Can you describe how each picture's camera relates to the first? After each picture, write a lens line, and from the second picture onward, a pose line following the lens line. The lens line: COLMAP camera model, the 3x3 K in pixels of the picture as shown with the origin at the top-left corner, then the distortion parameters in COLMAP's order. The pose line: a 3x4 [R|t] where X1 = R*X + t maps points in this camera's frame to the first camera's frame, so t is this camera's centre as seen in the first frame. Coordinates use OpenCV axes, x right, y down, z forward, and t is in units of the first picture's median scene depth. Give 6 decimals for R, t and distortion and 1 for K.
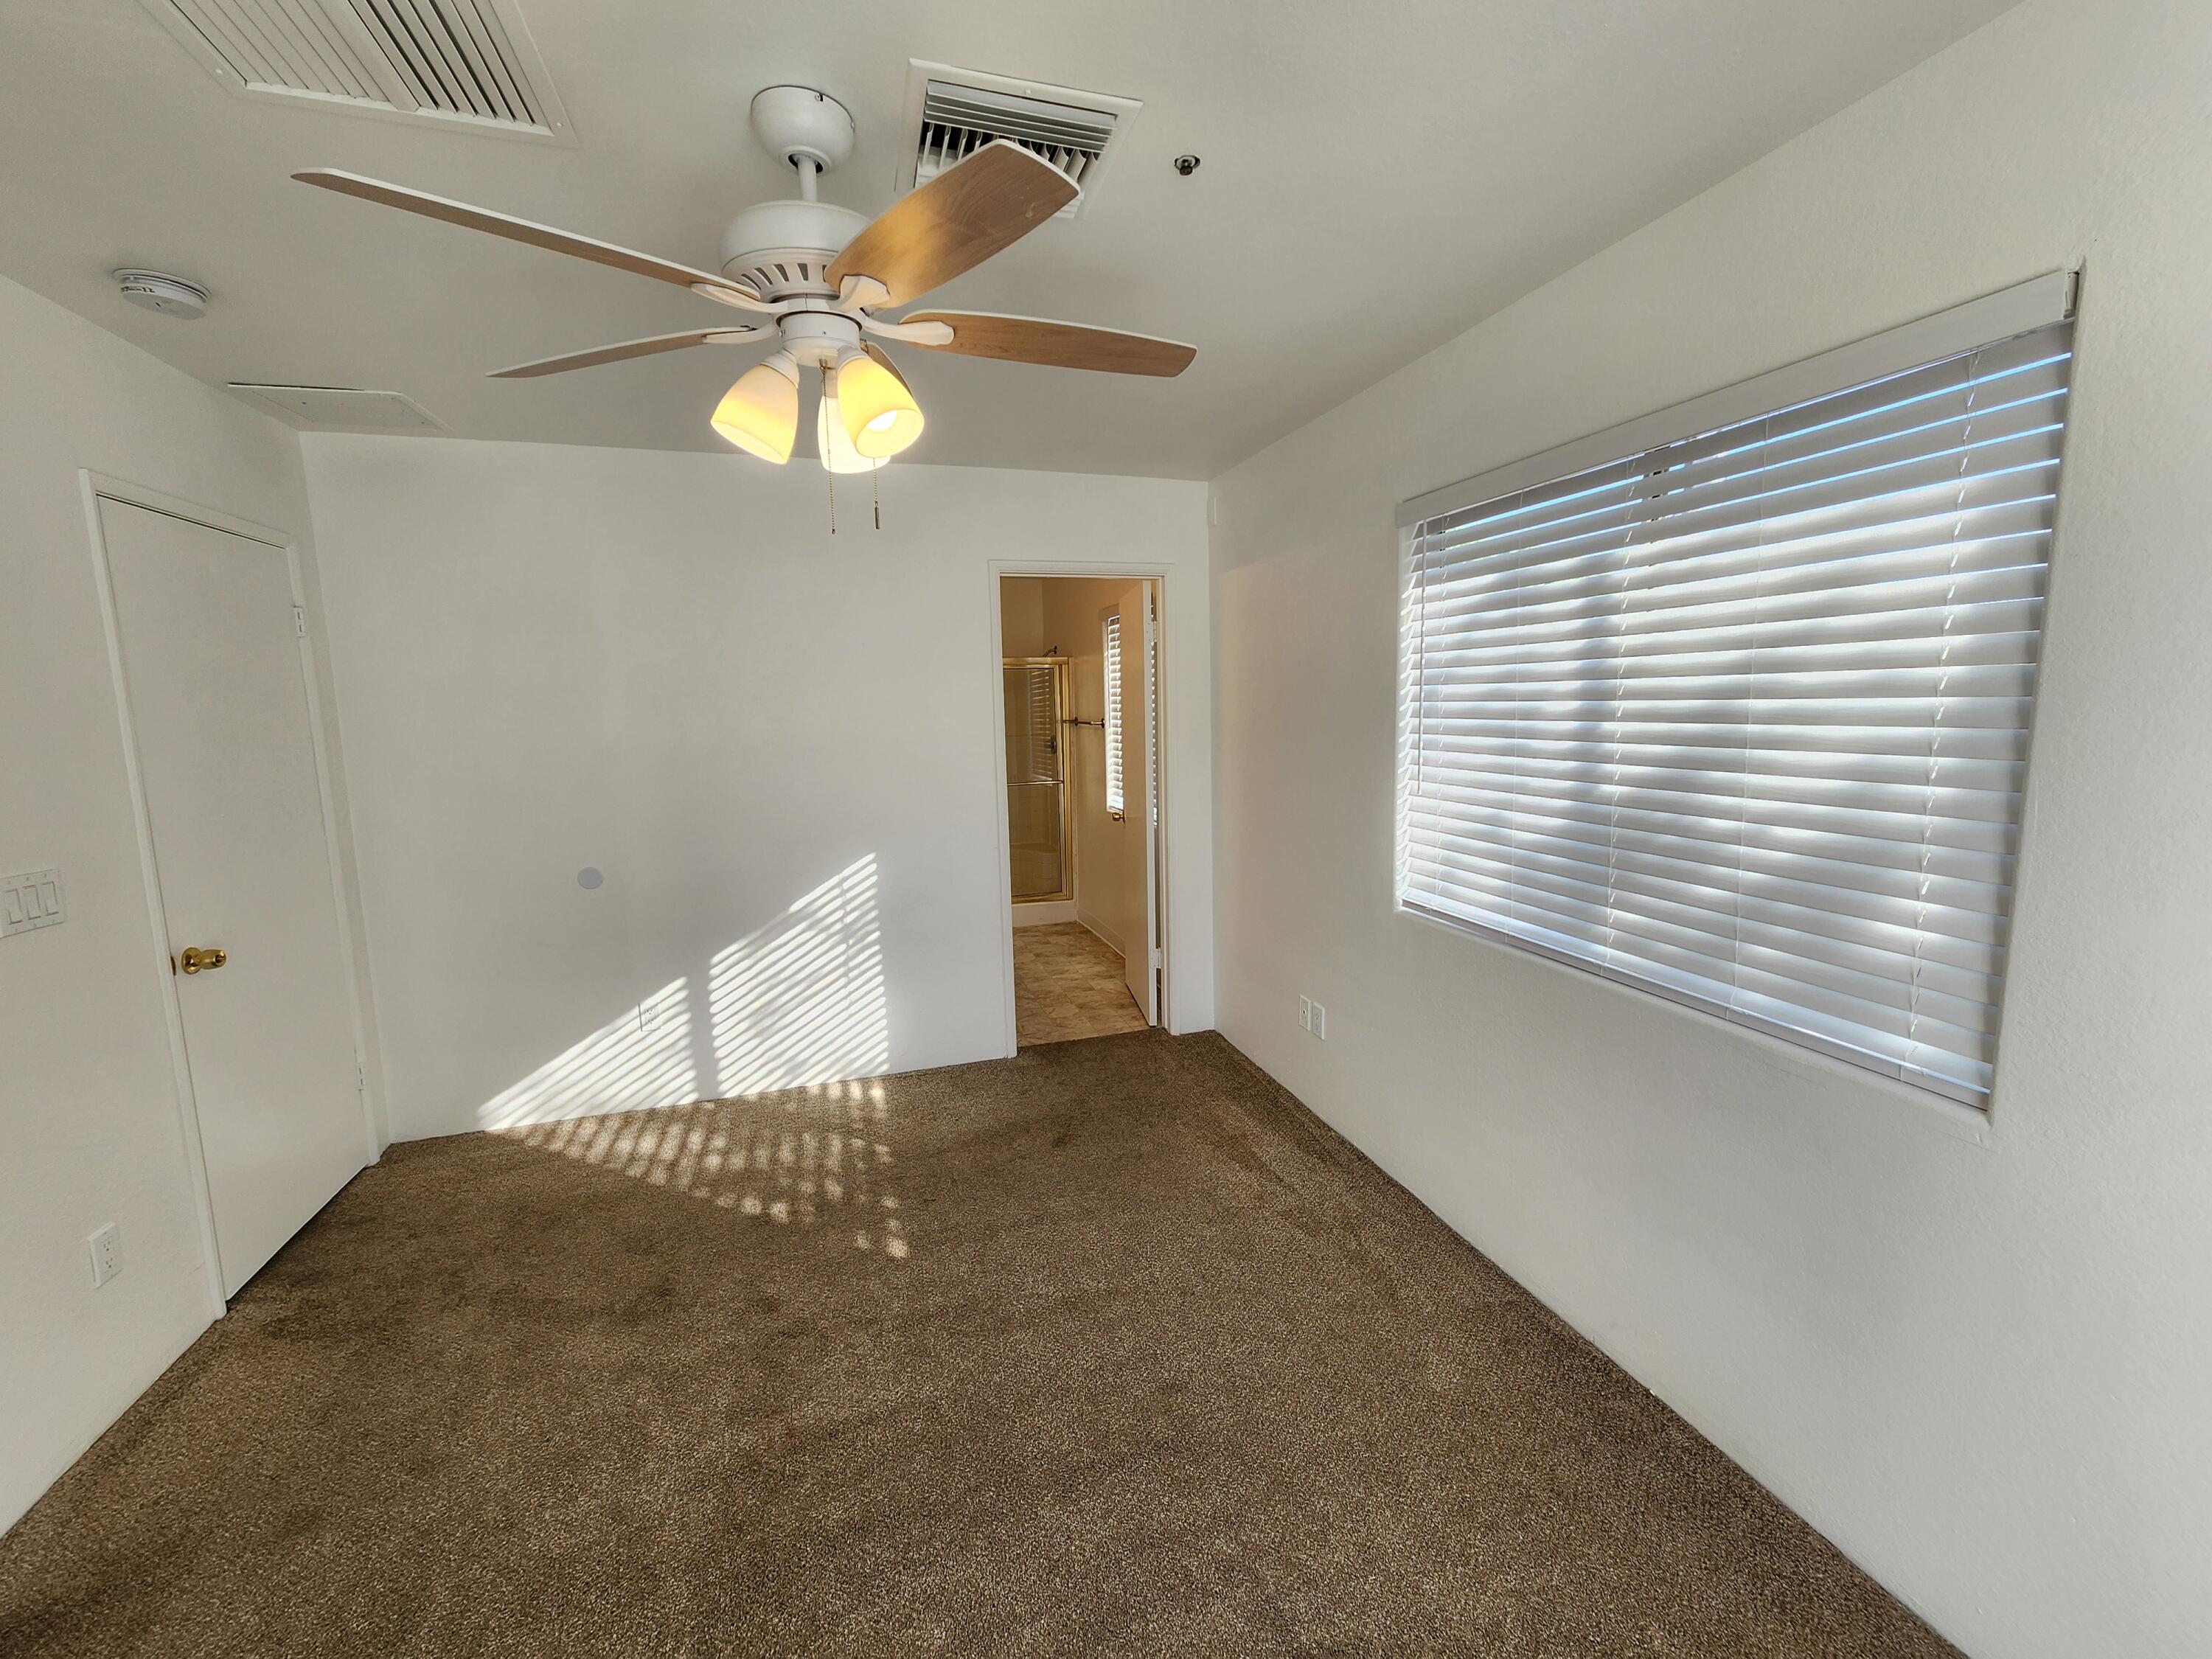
lens RADIAL K [[909.0, 0, 1099.1], [0, 909.0, 820.5], [0, 0, 1]] dist [0.002920, 0.000497]
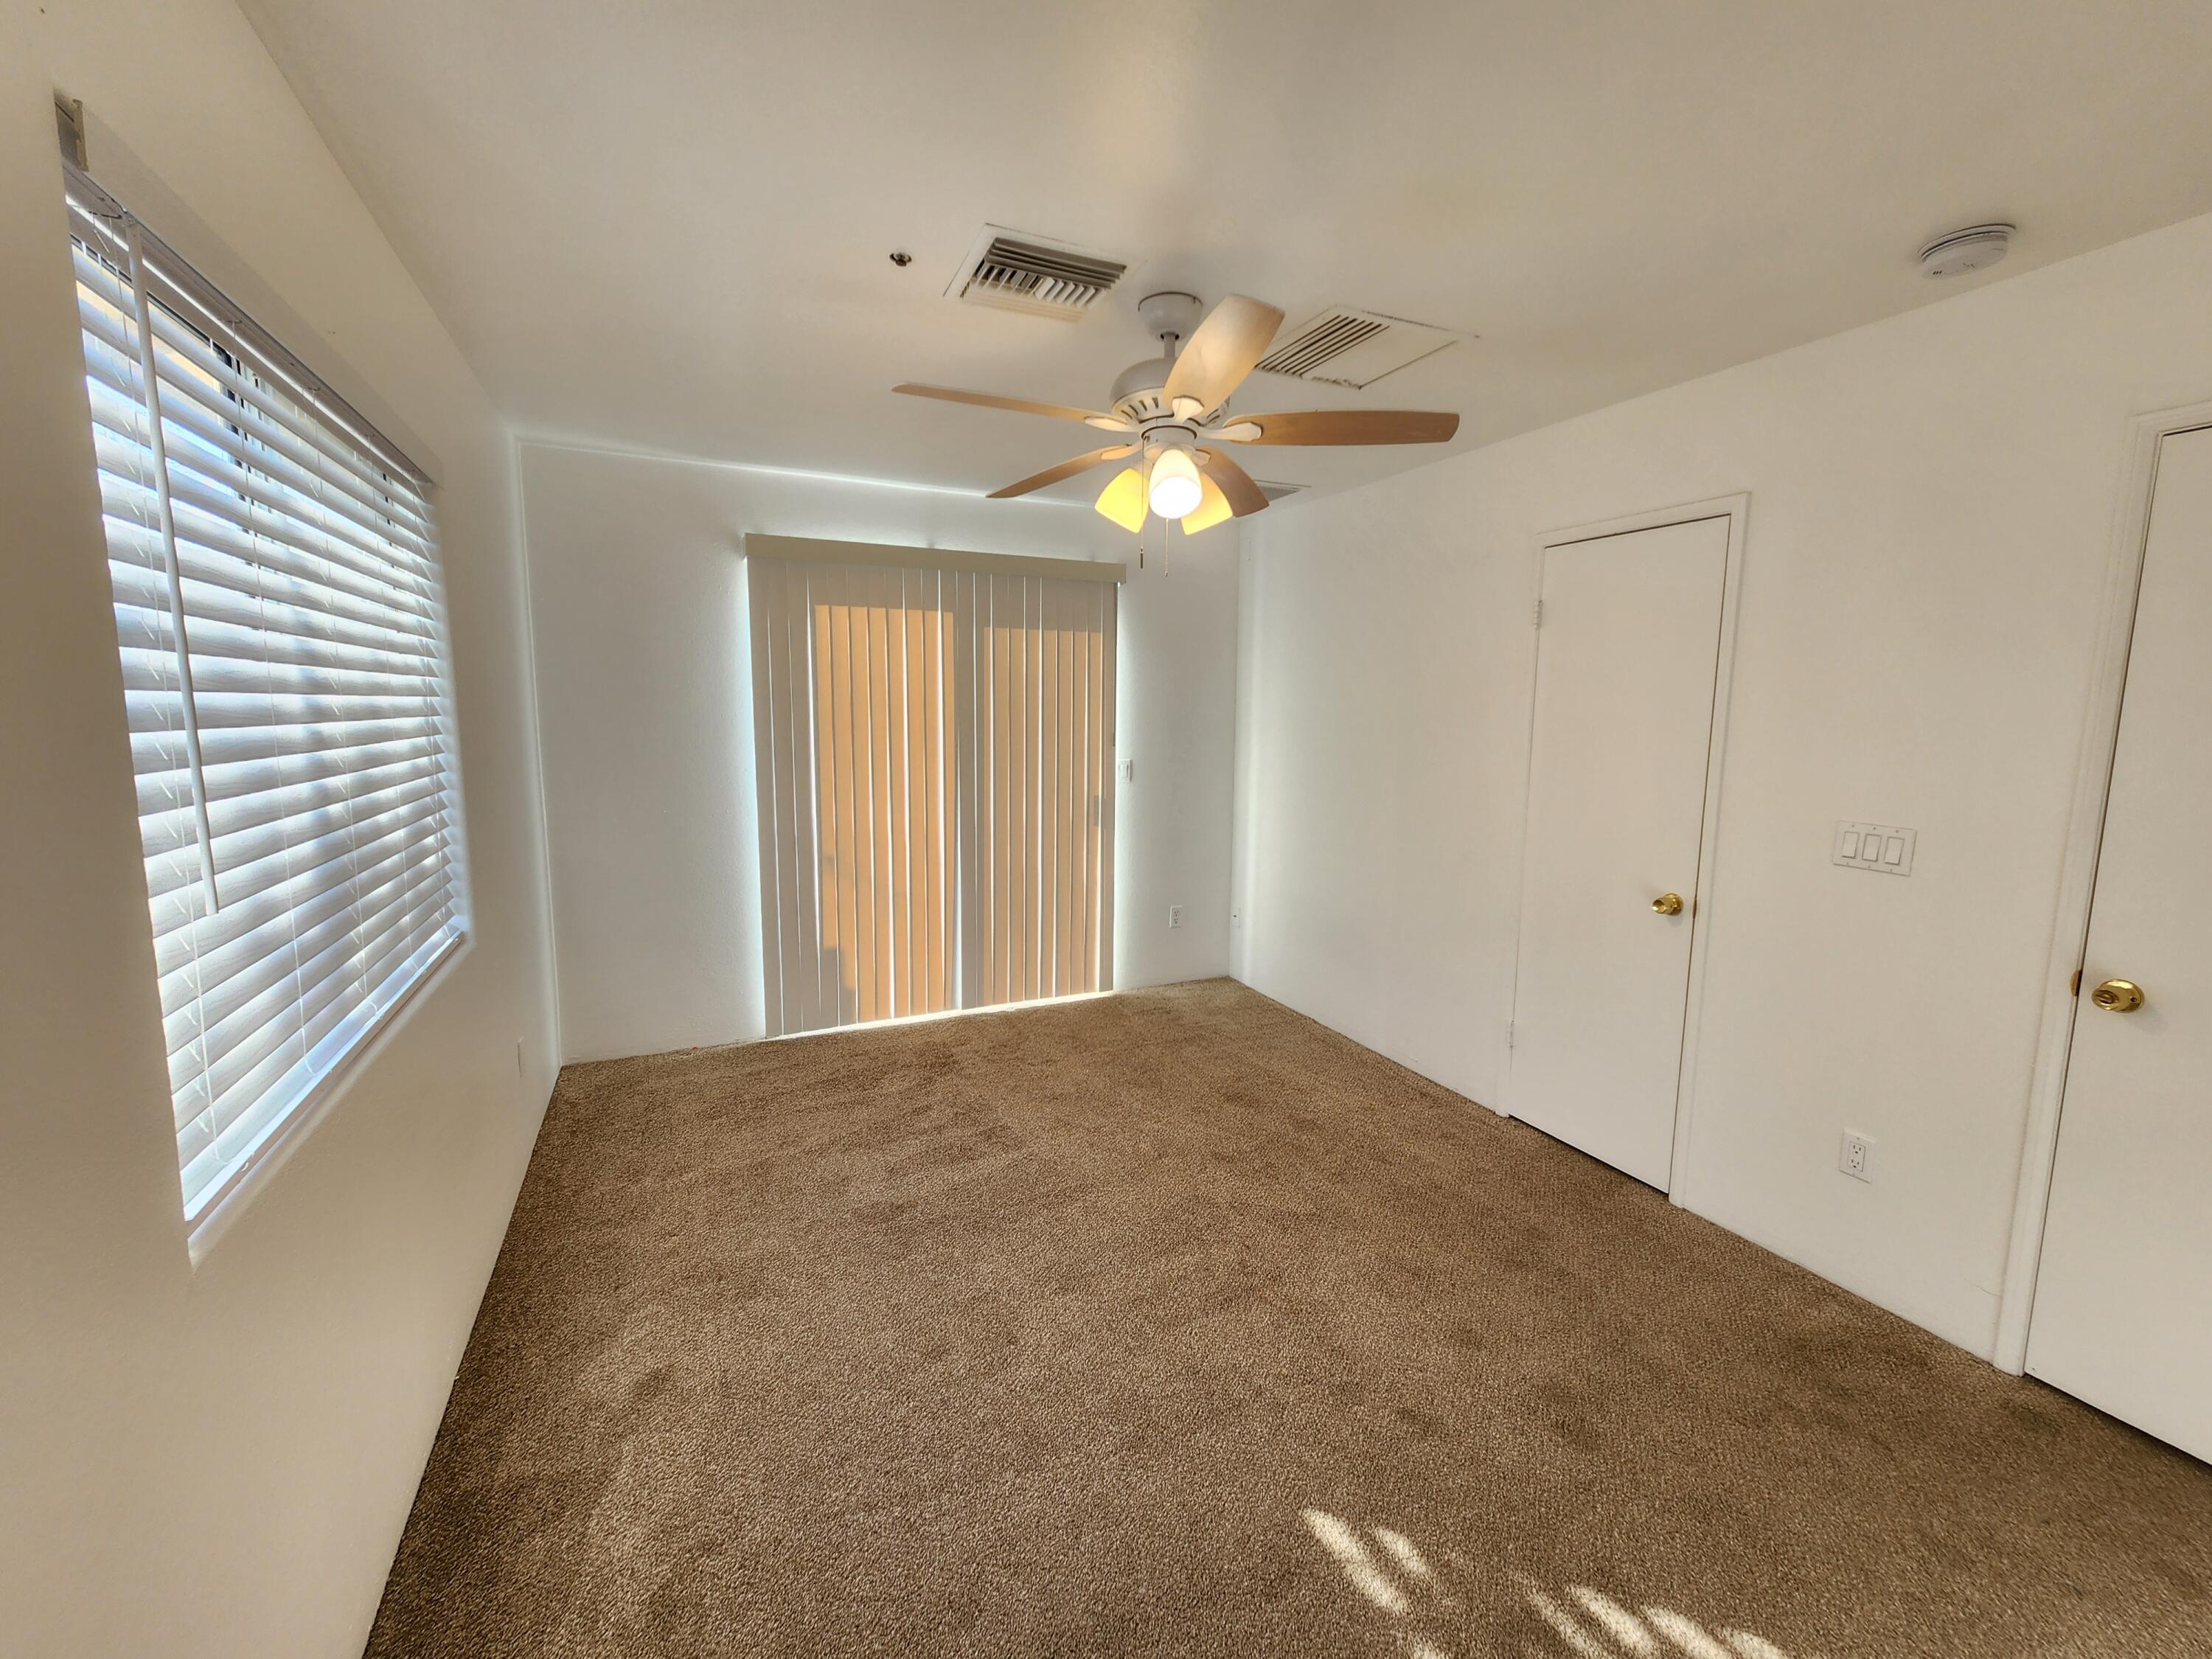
lens RADIAL K [[909.0, 0, 1099.9], [0, 909.0, 826.7], [0, 0, 1]] dist [0.002920, 0.000497]
pose [[-0.990299, 0.029903, -0.135699, 0.016695], [-0.006725, 0.965112, 0.261752, -0.196514], [0.138792, 0.260125, -0.955548, 1.581642]]
